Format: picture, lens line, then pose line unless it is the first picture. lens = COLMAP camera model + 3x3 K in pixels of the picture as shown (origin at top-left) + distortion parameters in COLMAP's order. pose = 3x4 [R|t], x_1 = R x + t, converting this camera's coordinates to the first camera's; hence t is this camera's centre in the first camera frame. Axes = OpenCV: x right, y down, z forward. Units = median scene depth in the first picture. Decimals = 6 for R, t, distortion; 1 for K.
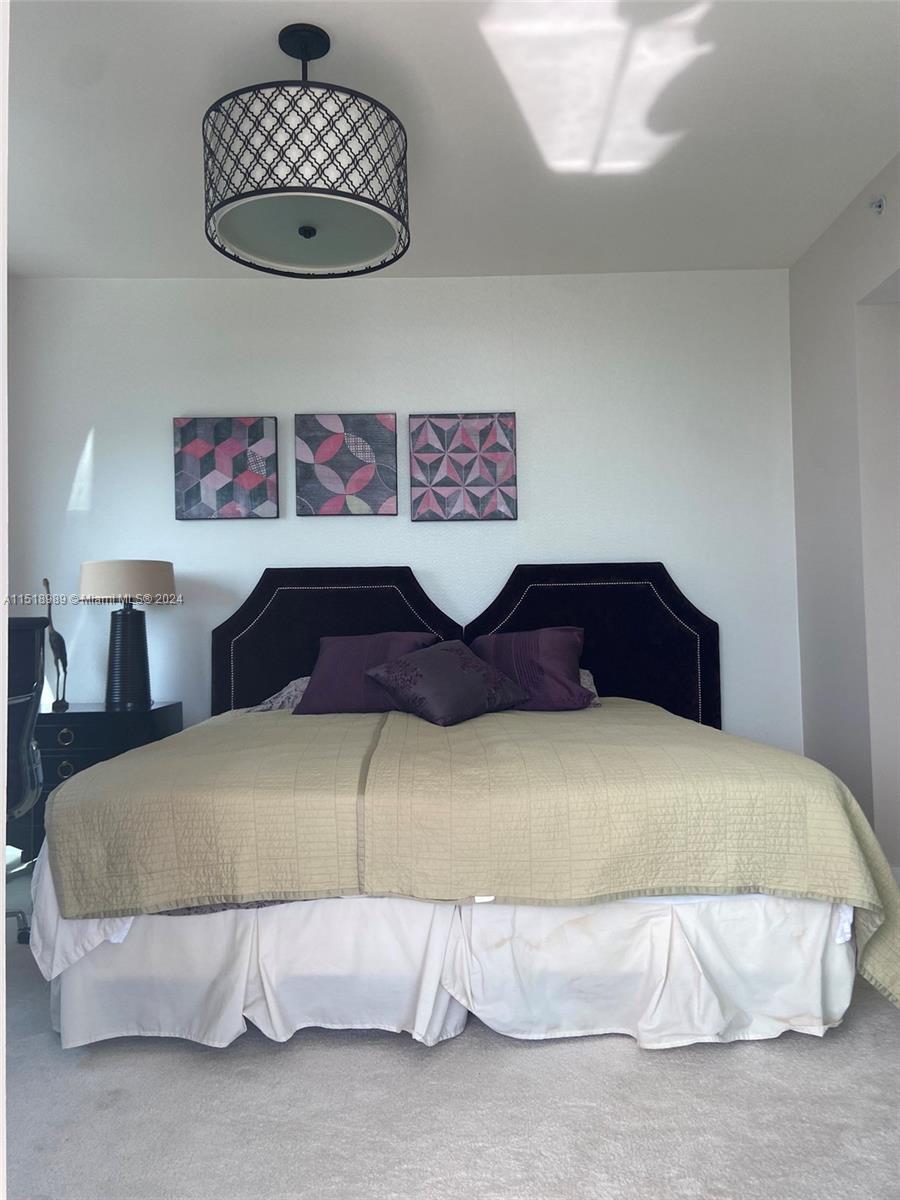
lens RADIAL K [[906.4, 0, 448.8], [0, 906.4, 604.0], [0, 0, 1]] dist [0.104070, -0.121745]
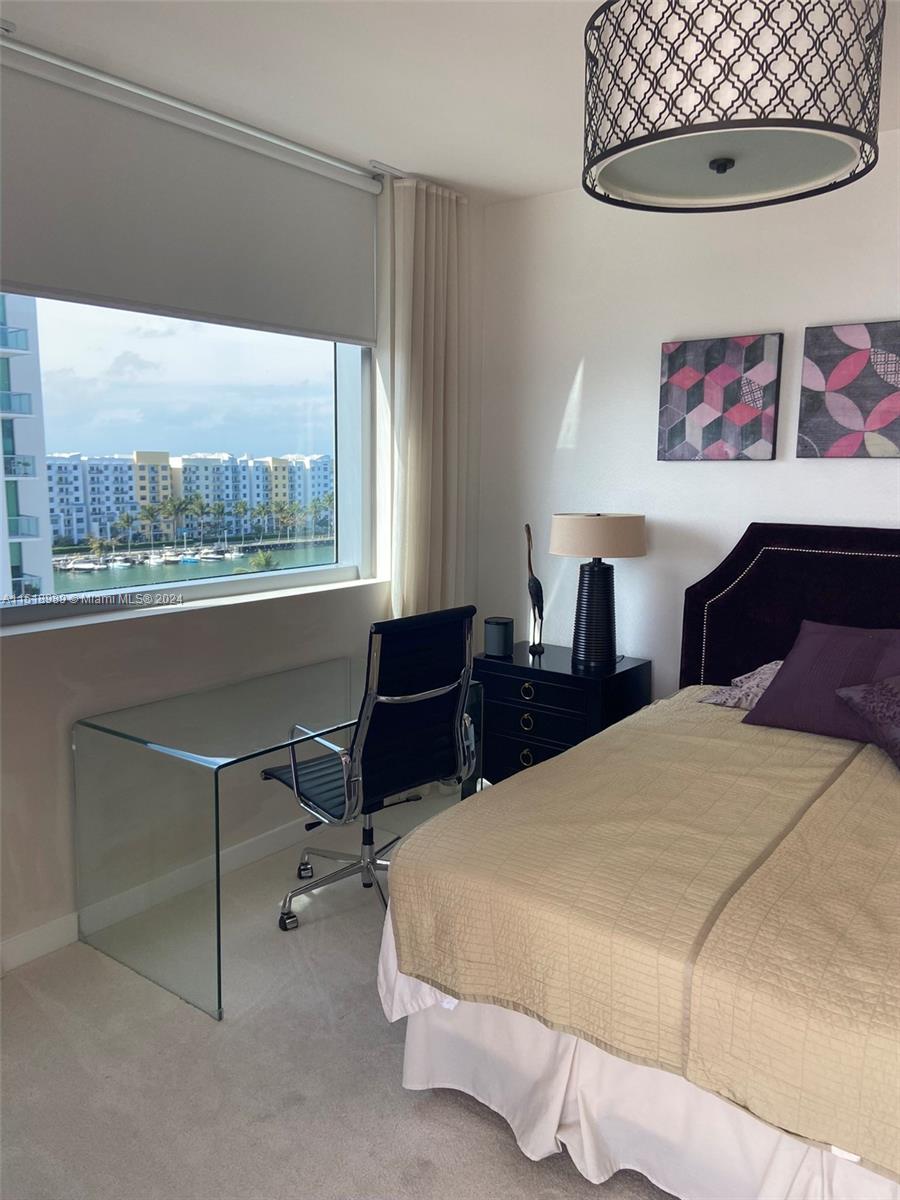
lens RADIAL K [[906.4, 0, 450.1], [0, 906.4, 604.3], [0, 0, 1]] dist [0.104070, -0.121745]
pose [[0.796644, 0.117829, -0.592853, 0.087596], [-0.004855, 0.982032, 0.188654, -0.122359], [0.604429, -0.147412, 0.782902, 0.154685]]
